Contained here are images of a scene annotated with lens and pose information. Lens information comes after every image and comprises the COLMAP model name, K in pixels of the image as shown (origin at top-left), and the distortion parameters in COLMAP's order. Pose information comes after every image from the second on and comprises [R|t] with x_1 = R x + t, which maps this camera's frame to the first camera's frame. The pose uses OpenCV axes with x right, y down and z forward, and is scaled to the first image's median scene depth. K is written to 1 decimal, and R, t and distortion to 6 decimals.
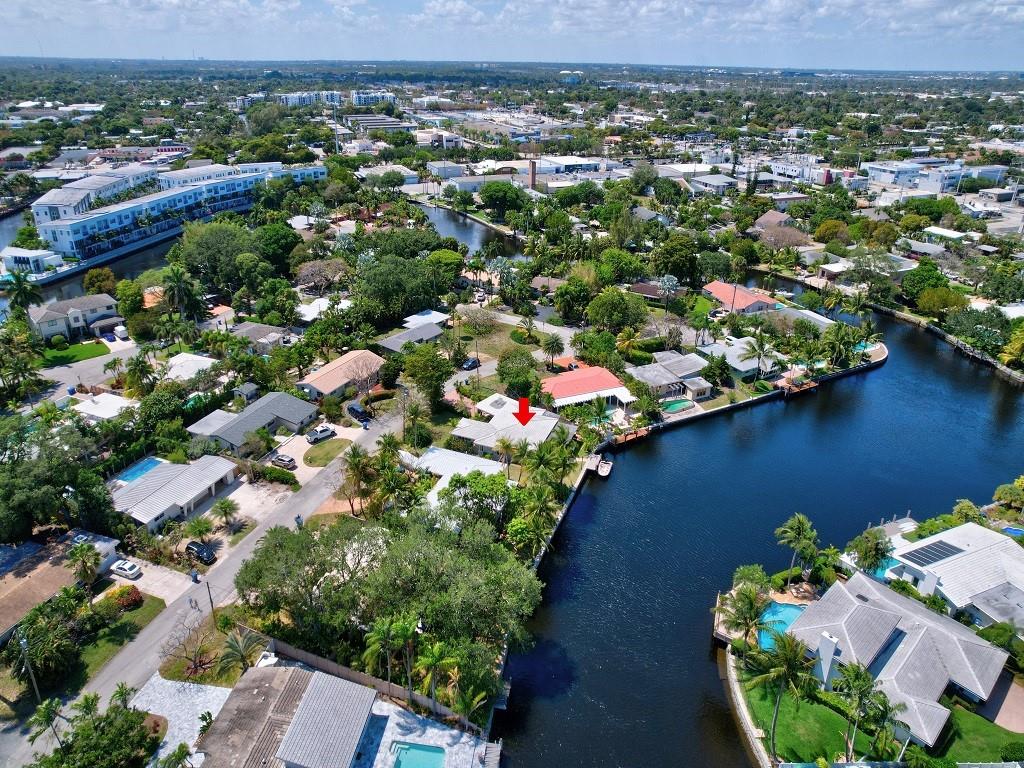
lens RADIAL K [[668.5, 0, 511.9], [0, 668.5, 345.4], [0, 0, 1]] dist [-0.038448, -0.000274]
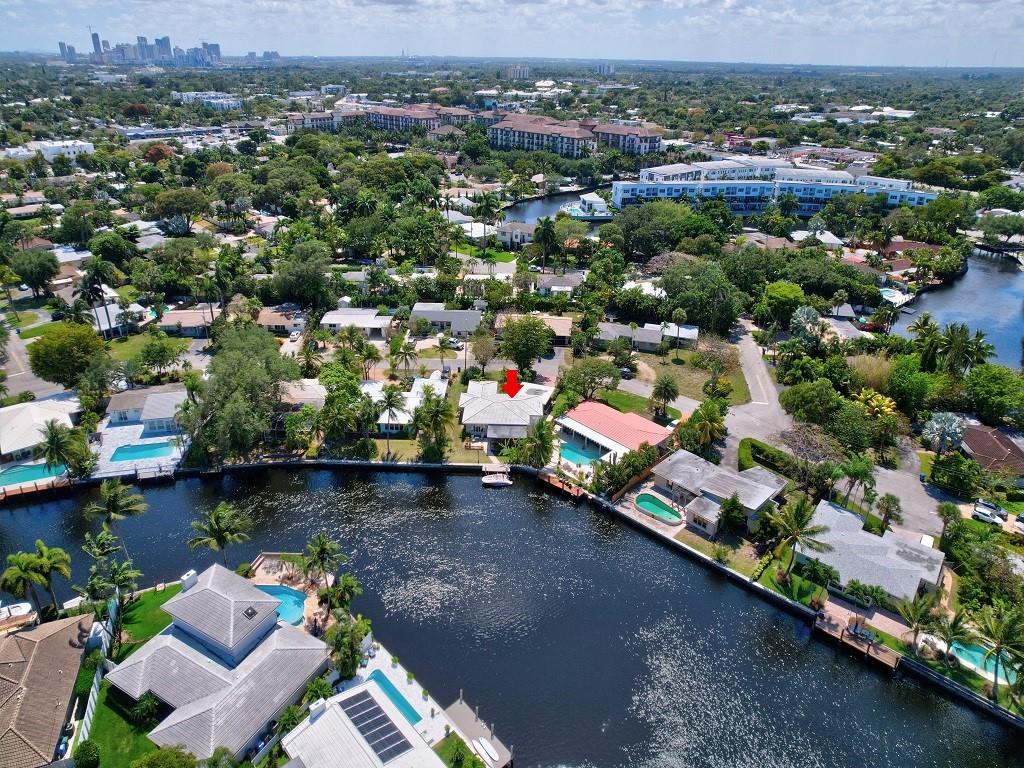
lens RADIAL K [[643.1, 0, 514.0], [0, 643.1, 354.8], [0, 0, 1]] dist [-0.078775, 0.062585]
pose [[0.358118, 0.401979, -0.842712, 0.738654], [-0.394897, 0.883082, 0.253421, -0.190846], [0.846054, 0.242030, 0.474988, 0.456055]]
